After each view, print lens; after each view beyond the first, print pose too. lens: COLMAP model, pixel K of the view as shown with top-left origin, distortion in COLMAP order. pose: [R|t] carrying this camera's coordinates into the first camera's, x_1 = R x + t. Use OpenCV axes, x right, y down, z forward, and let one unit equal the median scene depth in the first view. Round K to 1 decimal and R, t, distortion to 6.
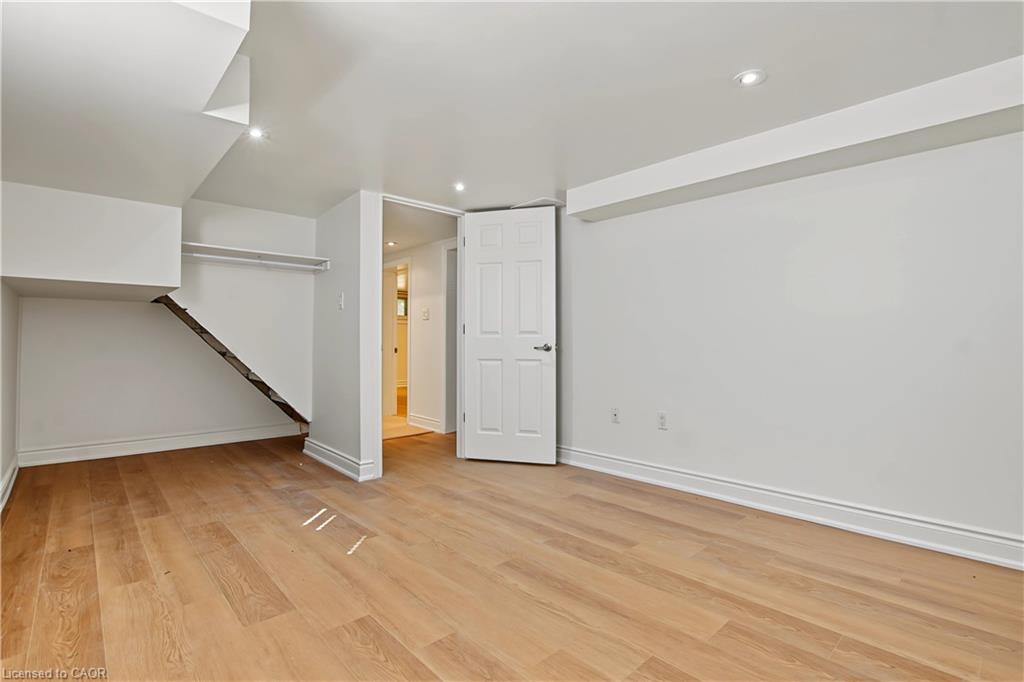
lens RADIAL K [[476.5, 0, 510.9], [0, 476.5, 344.1], [0, 0, 1]] dist [-0.032718, 0.000938]
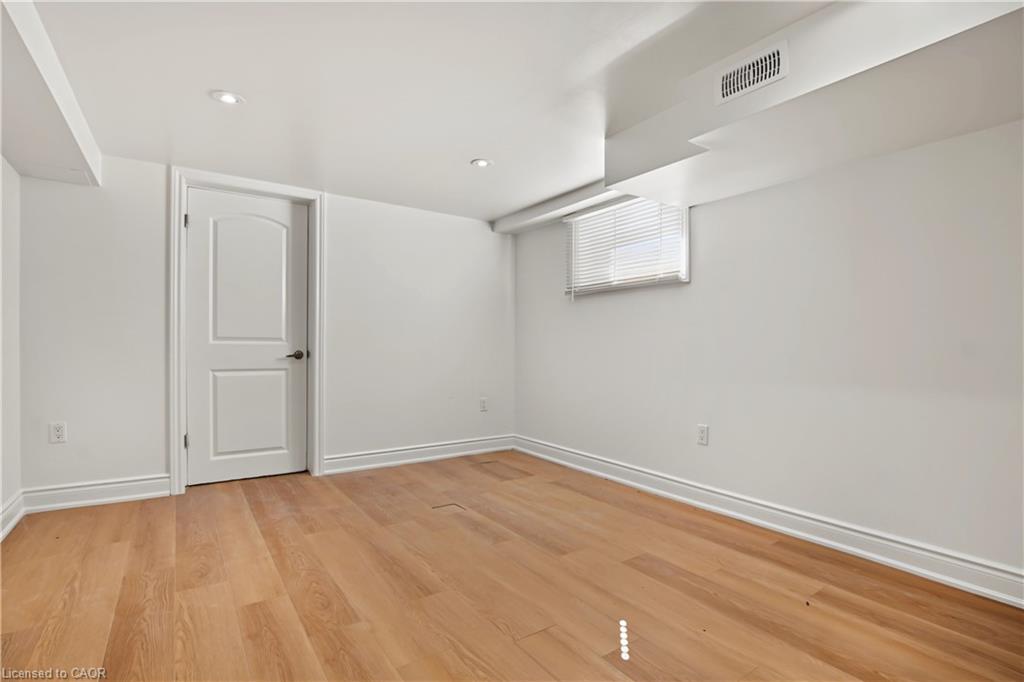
lens RADIAL K [[476.5, 0, 510.9], [0, 476.5, 344.1], [0, 0, 1]] dist [-0.032718, 0.000938]
pose [[-0.990948, -0.009265, 0.133924, -0.295881], [-0.010944, 0.999870, -0.011804, 0.011036], [-0.133797, -0.013163, -0.990921, 2.008780]]
